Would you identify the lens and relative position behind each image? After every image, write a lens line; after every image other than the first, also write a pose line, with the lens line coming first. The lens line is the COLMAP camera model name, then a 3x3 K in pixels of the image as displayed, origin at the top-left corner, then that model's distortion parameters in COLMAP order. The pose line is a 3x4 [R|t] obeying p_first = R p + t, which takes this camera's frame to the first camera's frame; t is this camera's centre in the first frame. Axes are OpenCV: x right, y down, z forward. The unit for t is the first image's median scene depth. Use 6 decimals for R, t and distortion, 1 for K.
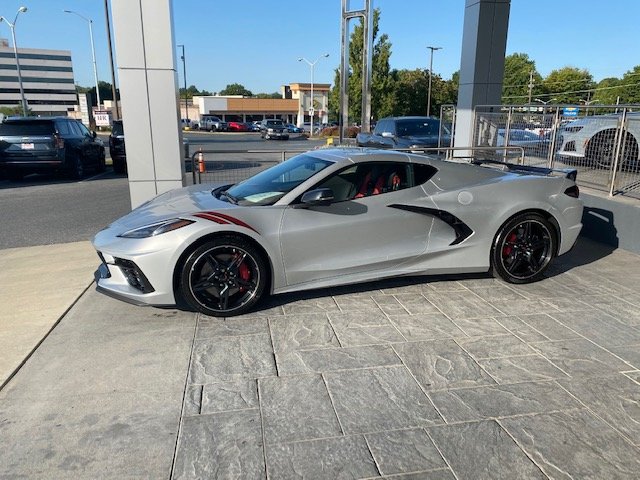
lens RADIAL K [[487.0, 0, 320.0], [0, 487.0, 240.0], [0, 0, 1]] dist [0.011428, -0.000271]
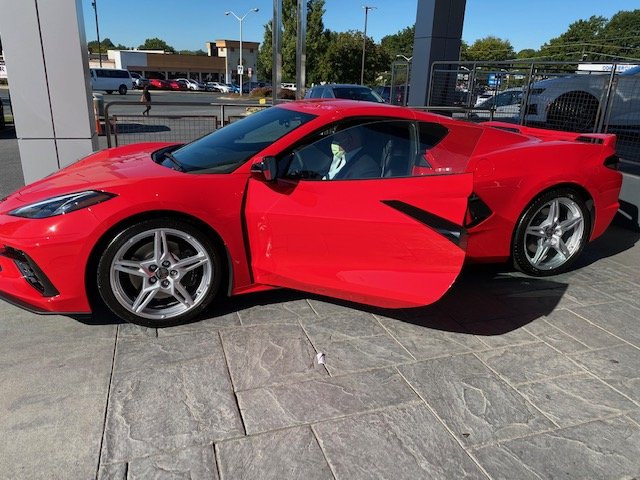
lens RADIAL K [[497.9, 0, 323.0], [0, 497.9, 221.6], [0, 0, 1]] dist [0.007818, 0.004128]
pose [[0.989156, -0.010310, 0.146510, -0.066148], [0.005699, 0.999476, 0.031861, -0.025928], [-0.146761, -0.030681, 0.988696, 0.272198]]
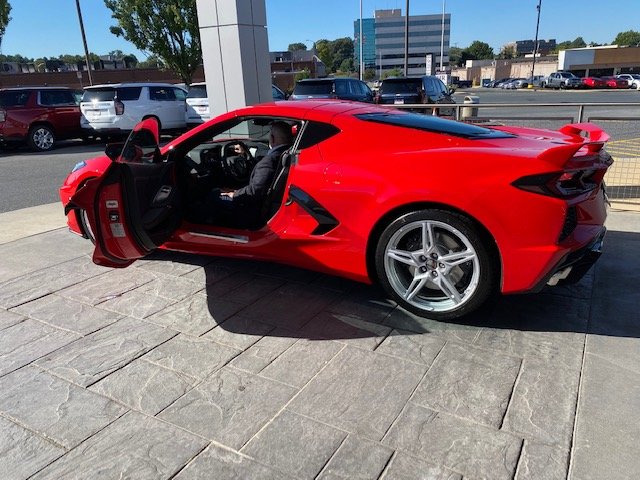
lens RADIAL K [[487.0, 0, 320.0], [0, 487.0, 240.0], [0, 0, 1]] dist [0.011428, -0.000271]
pose [[0.763214, 0.176024, -0.621707, 0.929320], [-0.127532, 0.984287, 0.122123, -0.082757], [0.633435, -0.013919, 0.773671, 0.499745]]
